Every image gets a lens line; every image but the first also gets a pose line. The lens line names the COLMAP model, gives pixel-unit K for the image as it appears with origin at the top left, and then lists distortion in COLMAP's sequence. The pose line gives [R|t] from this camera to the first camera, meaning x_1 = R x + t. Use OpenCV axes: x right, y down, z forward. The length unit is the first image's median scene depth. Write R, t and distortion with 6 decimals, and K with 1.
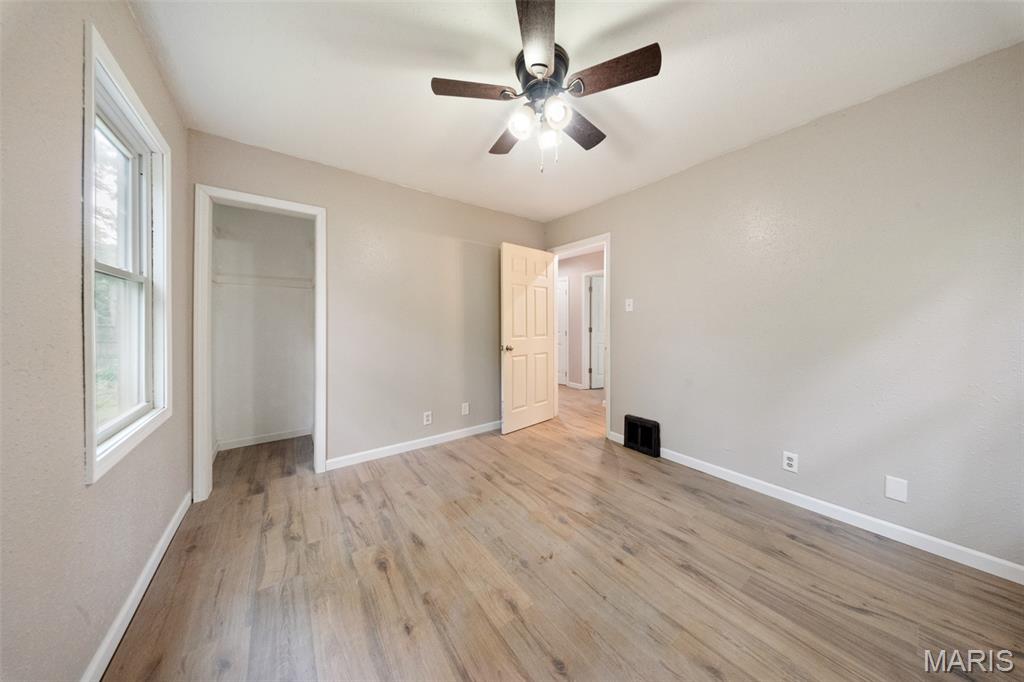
lens RADIAL K [[311.3, 0, 514.7], [0, 311.3, 319.8], [0, 0, 1]] dist [-0.000066, -0.001147]
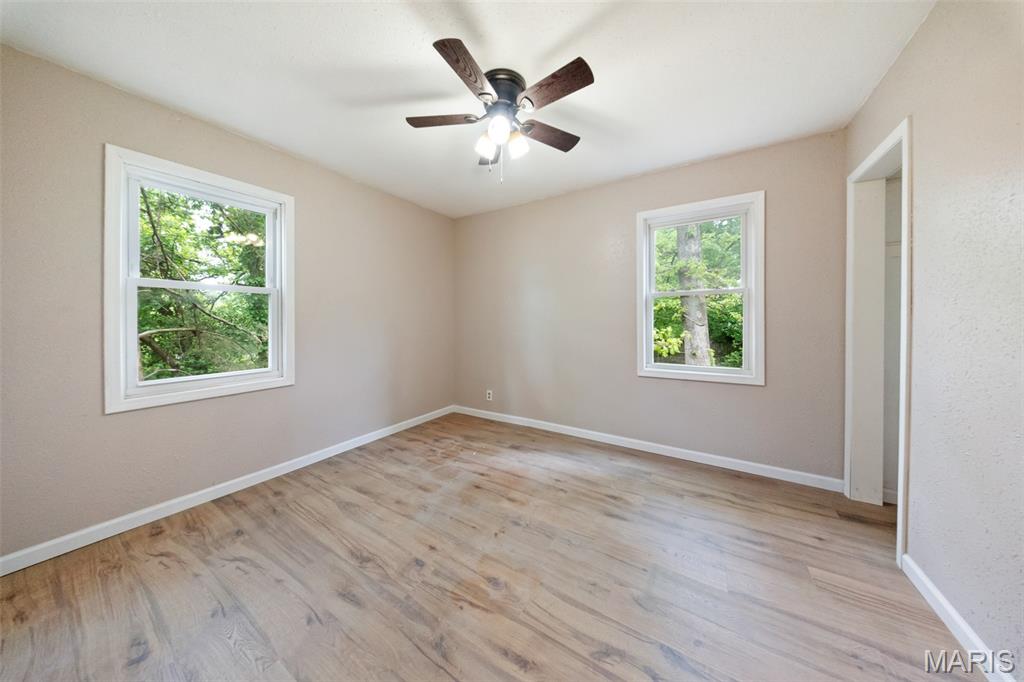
lens RADIAL K [[307.4, 0, 518.4], [0, 307.4, 330.9], [0, 0, 1]] dist [-0.000553, -0.000143]
pose [[-0.927124, 0.016877, -0.374374, 0.423750], [0.008516, 0.999676, 0.023977, 0.025294], [0.374658, 0.019041, -0.926968, 1.964843]]
